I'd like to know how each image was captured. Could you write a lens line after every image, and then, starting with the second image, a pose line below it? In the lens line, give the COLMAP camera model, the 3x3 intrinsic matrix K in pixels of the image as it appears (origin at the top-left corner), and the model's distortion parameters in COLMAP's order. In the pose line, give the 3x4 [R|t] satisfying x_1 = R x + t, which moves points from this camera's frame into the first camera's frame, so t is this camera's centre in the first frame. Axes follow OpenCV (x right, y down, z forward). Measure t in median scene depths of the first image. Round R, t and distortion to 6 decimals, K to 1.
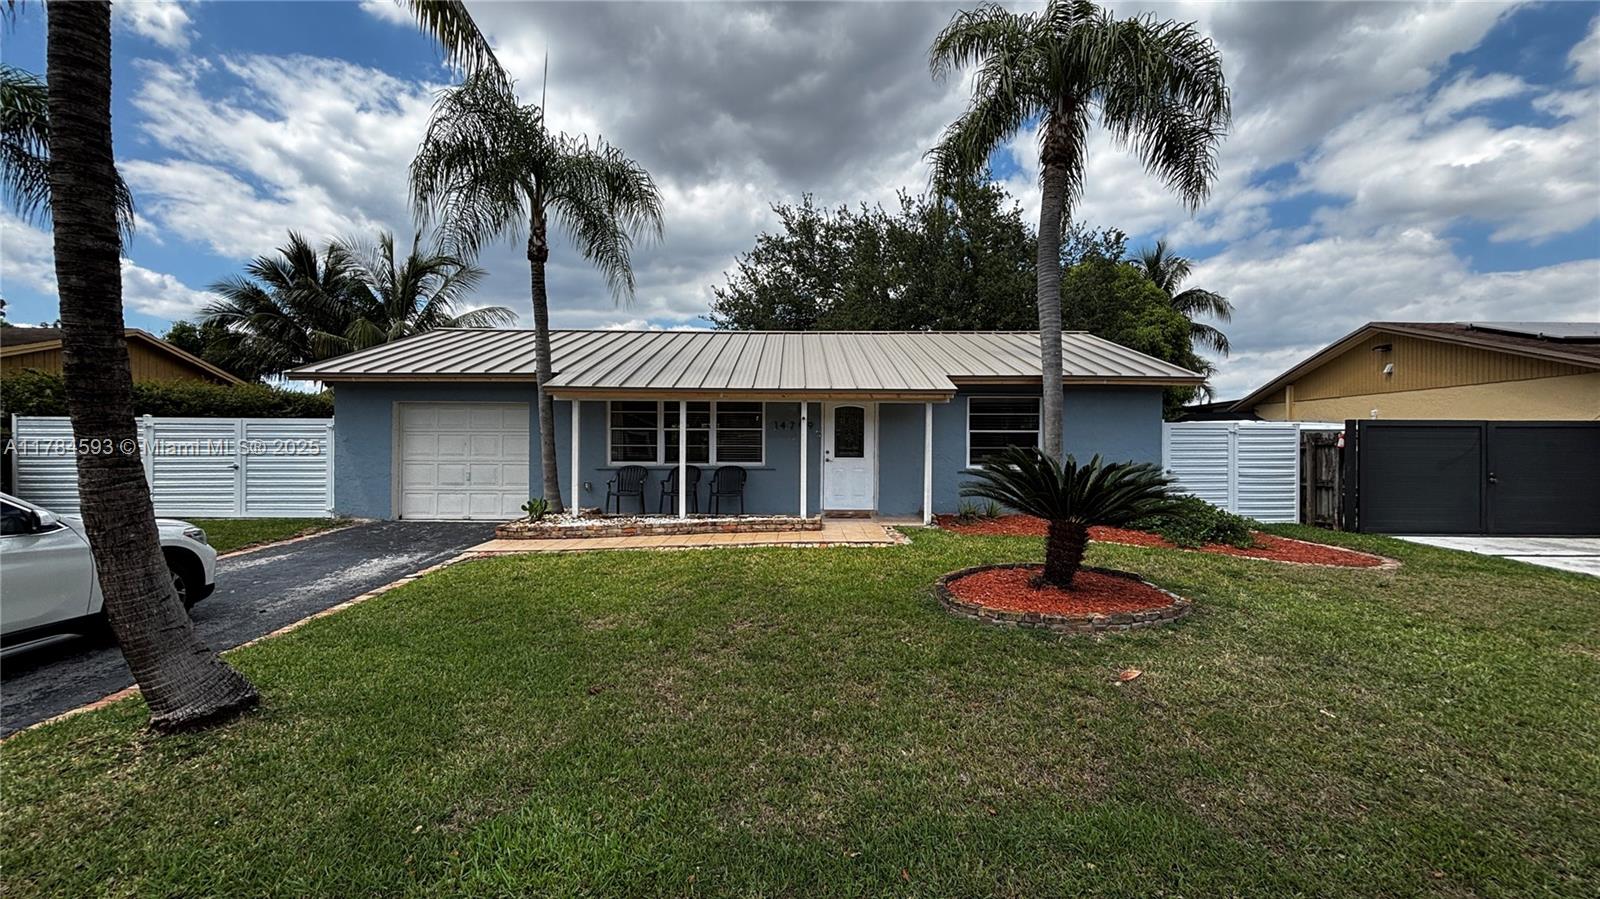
lens RADIAL K [[639.8, 0, 804.2], [0, 639.8, 449.7], [0, 0, 1]] dist [-0.002940, -0.000883]
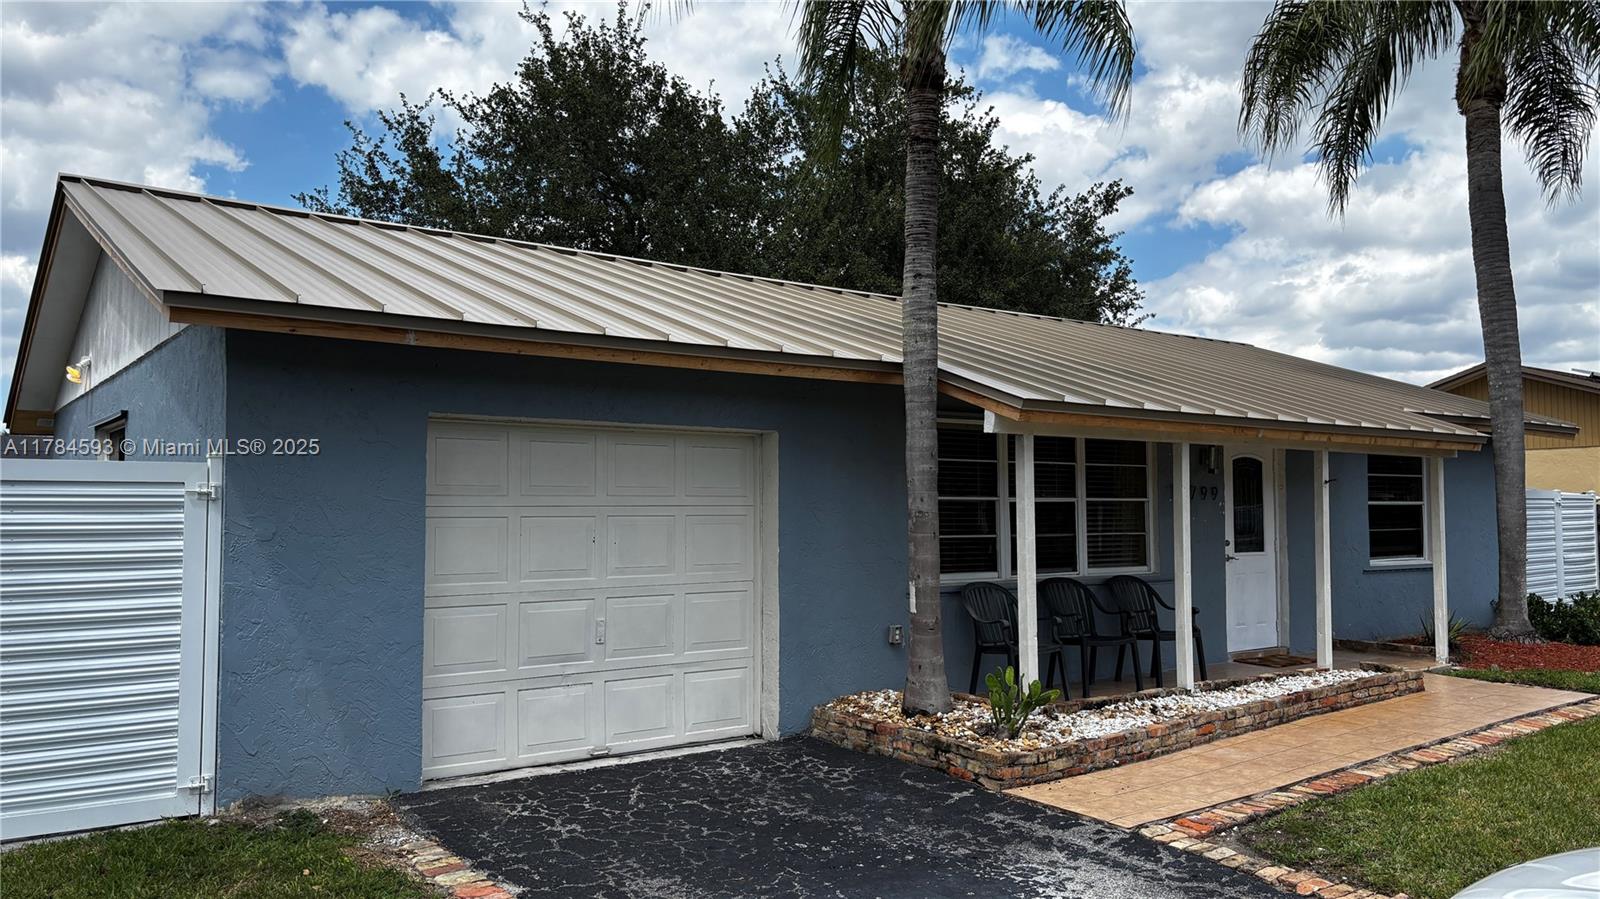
lens RADIAL K [[1202.2, 0, 798.6], [0, 1202.2, 454.9], [0, 0, 1]] dist [0.035417, -0.021076]
pose [[0.800746, 0.021787, 0.598607, -0.852525], [0.009864, 0.998723, -0.049544, -0.022501], [-0.598923, 0.045576, 0.799509, 0.407018]]
